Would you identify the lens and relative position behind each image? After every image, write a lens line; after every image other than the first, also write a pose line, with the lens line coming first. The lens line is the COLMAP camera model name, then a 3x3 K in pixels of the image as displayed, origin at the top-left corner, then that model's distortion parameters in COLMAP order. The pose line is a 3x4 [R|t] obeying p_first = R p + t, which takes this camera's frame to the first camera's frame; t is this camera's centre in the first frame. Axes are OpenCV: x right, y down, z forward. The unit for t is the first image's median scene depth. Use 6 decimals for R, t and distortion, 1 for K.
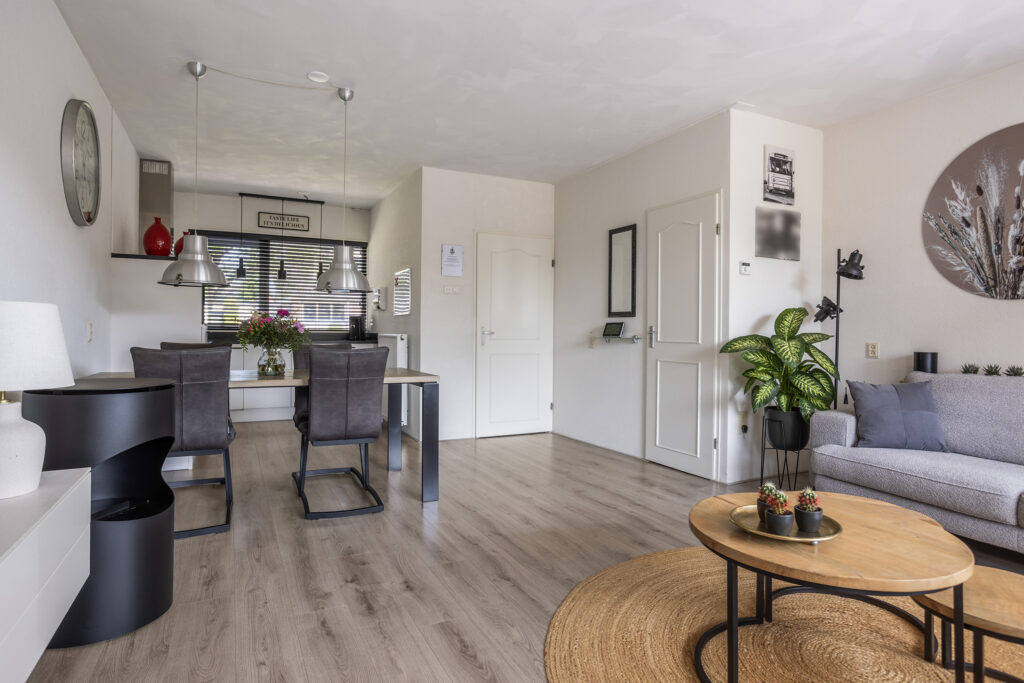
lens RADIAL K [[571.9, 0, 512.0], [0, 571.9, 341.5], [0, 0, 1]] dist [-0.033532, 0.001395]
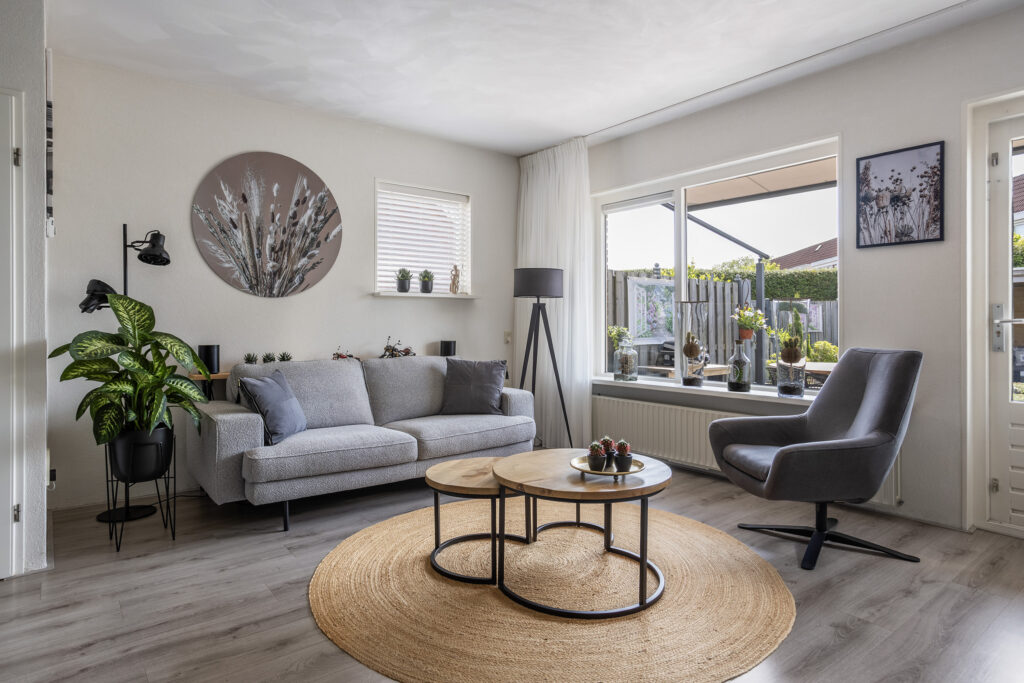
lens RADIAL K [[581.3, 0, 517.4], [0, 581.3, 323.5], [0, 0, 1]] dist [-0.046410, 0.041094]
pose [[-0.212065, -0.004733, 0.977244, -0.417836], [0.016731, 0.999824, 0.008473, -0.020663], [-0.977112, 0.018147, -0.211948, 0.732027]]
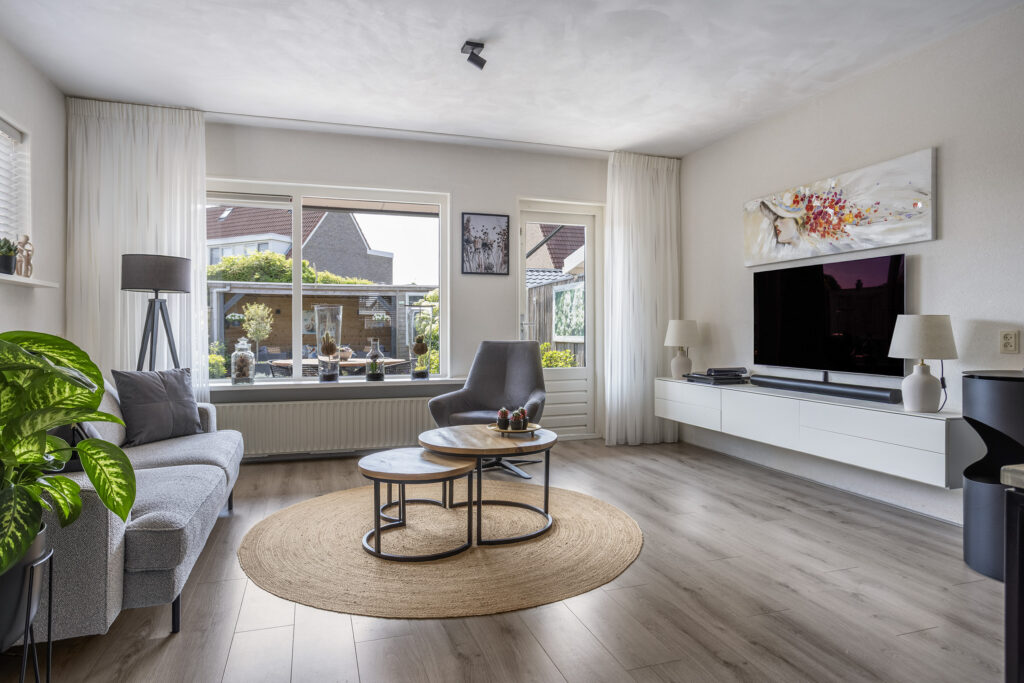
lens RADIAL K [[599.8, 0, 503.3], [0, 599.8, 331.2], [0, 0, 1]] dist [-0.027543, 0.000690]
pose [[-0.989267, -0.007720, 0.145913, 0.109674], [-0.004210, 0.999695, 0.024353, -0.023851], [-0.146056, 0.023478, -0.988998, 1.447709]]
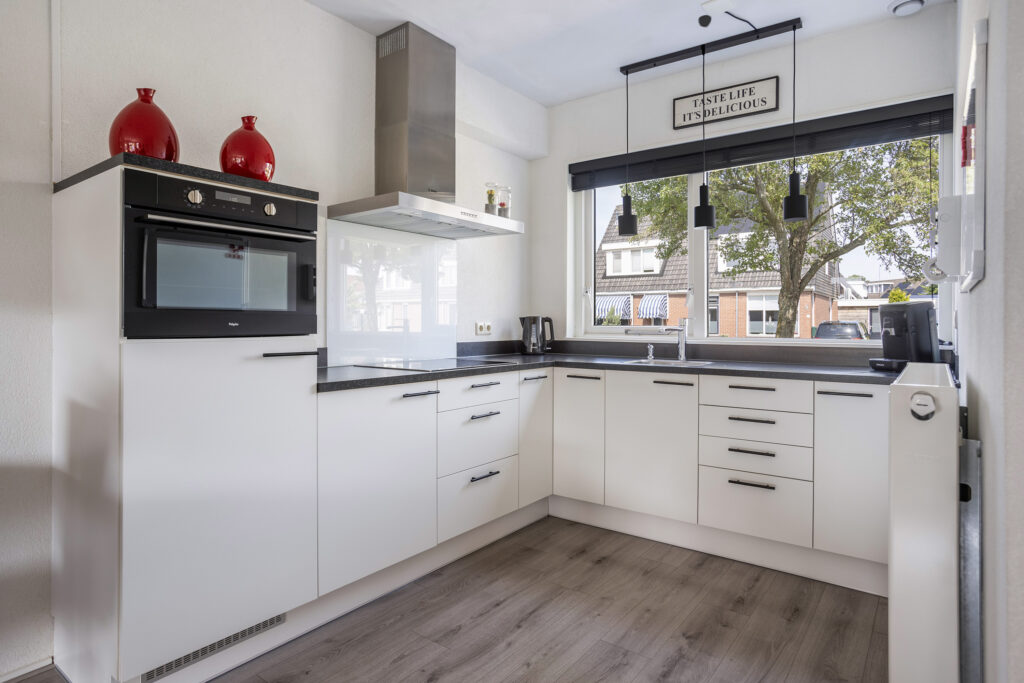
lens RADIAL K [[581.3, 0, 517.4], [0, 581.3, 323.5], [0, 0, 1]] dist [-0.046410, 0.041094]
pose [[0.453851, -0.008072, -0.891041, -0.133521], [-0.018843, 0.999648, -0.018653, -0.045644], [0.890878, 0.025255, 0.453539, 1.348641]]
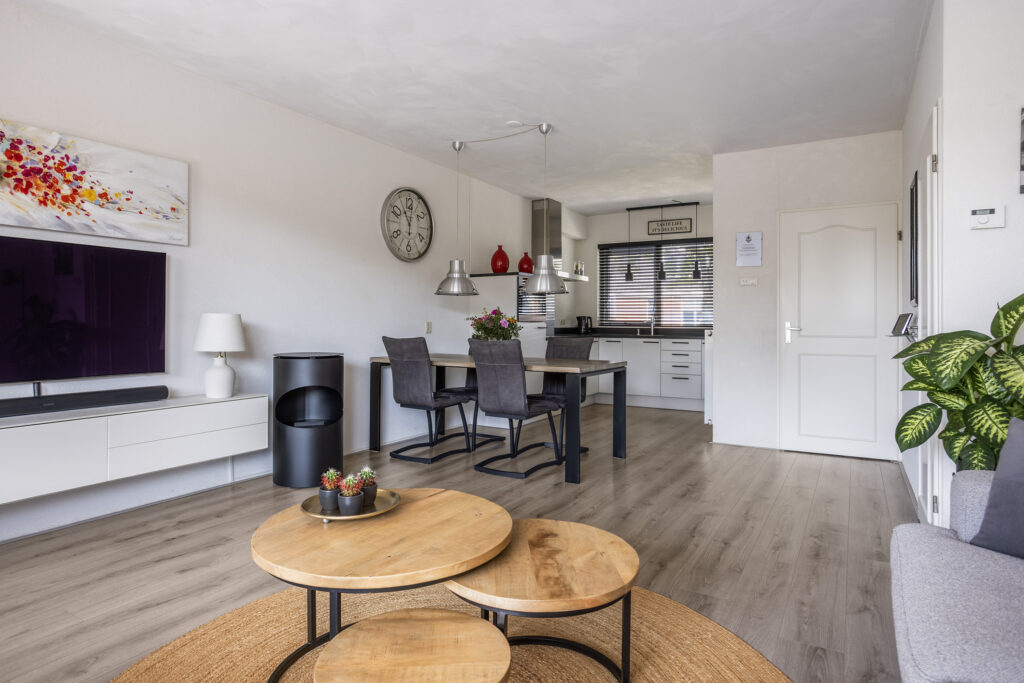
lens RADIAL K [[581.3, 0, 517.4], [0, 581.3, 323.5], [0, 0, 1]] dist [-0.046410, 0.041094]
pose [[0.549831, -0.006131, -0.835253, 0.761369], [-0.015570, 0.999724, -0.017587, -0.002531], [0.835131, 0.022675, 0.549584, 0.315900]]
